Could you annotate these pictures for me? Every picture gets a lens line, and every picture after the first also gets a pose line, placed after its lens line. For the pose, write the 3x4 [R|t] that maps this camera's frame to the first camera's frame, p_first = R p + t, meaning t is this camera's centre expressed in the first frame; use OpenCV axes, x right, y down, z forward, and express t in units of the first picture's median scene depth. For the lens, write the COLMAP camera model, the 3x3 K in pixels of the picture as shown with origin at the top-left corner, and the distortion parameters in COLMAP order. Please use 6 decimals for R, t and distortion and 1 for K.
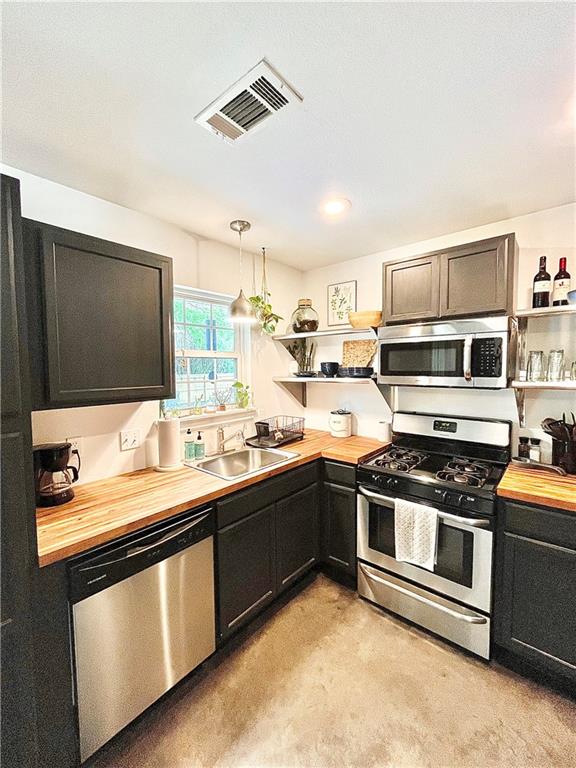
lens RADIAL K [[313.2, 0, 287.5], [0, 313.2, 382.9], [0, 0, 1]] dist [0.001670, 0.000642]
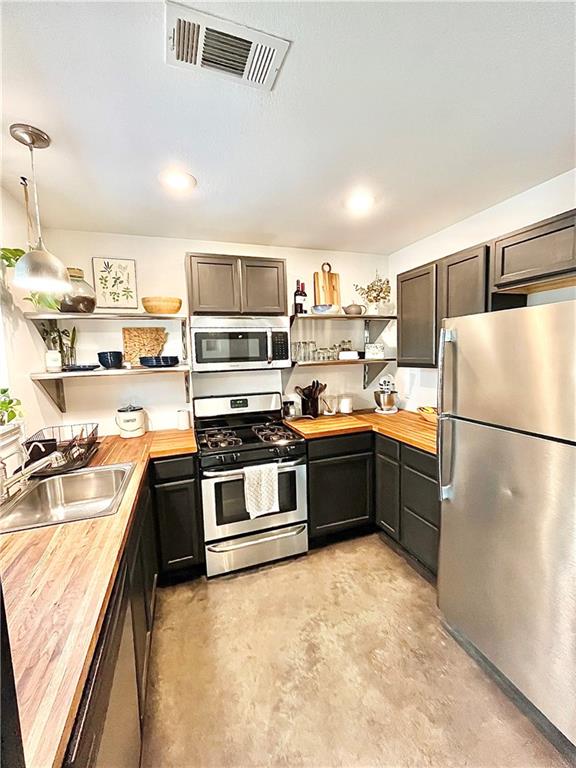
lens RADIAL K [[313.2, 0, 284.7], [0, 313.2, 382.3], [0, 0, 1]] dist [0.001670, 0.000642]
pose [[0.515000, -0.087238, 0.852739, -0.486368], [0.072133, 0.995690, 0.058299, -0.000471], [-0.854150, 0.031487, 0.519073, 0.245773]]
